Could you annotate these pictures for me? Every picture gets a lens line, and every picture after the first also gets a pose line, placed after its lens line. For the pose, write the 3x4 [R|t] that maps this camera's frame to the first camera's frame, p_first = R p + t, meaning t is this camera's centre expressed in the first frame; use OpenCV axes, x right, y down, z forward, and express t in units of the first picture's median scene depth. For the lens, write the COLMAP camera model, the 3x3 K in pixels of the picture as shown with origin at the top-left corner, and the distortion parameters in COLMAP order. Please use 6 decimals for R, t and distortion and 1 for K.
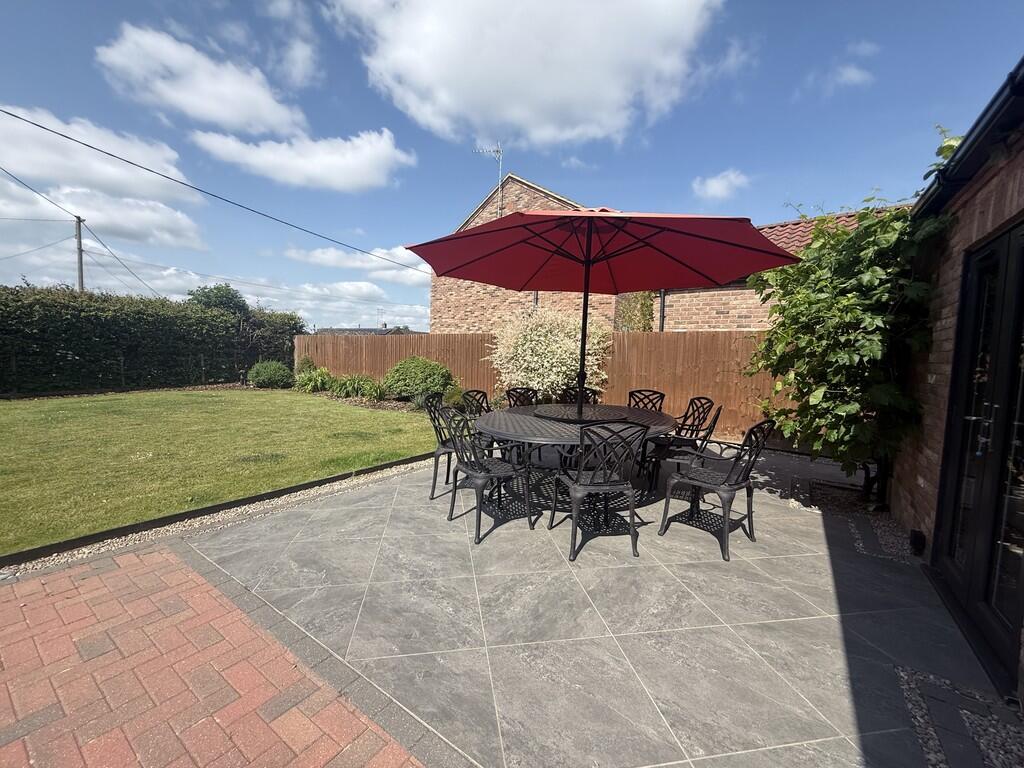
lens RADIAL K [[409.4, 0, 512.0], [0, 409.4, 384.0], [0, 0, 1]] dist [0.000495, -0.000190]
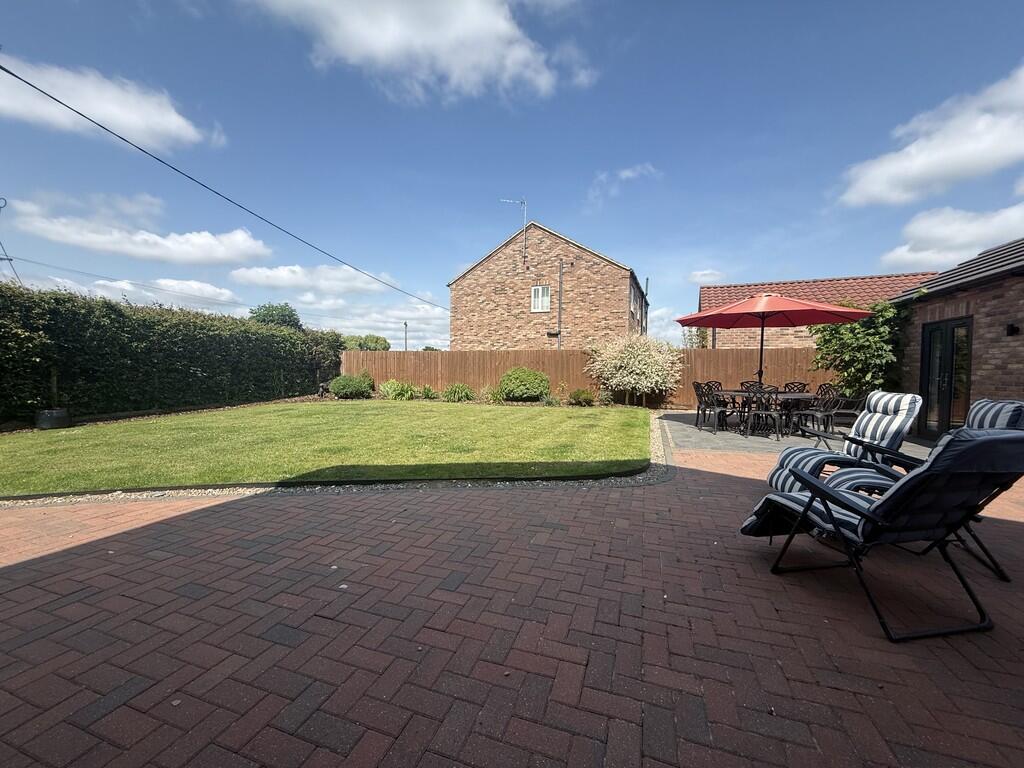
lens RADIAL K [[409.4, 0, 512.0], [0, 409.4, 384.0], [0, 0, 1]] dist [0.000495, -0.000190]
pose [[0.961266, -0.027912, 0.274205, -0.839285], [0.036349, 0.999008, -0.025735, 0.024209], [-0.273215, 0.034706, 0.961327, -0.330982]]
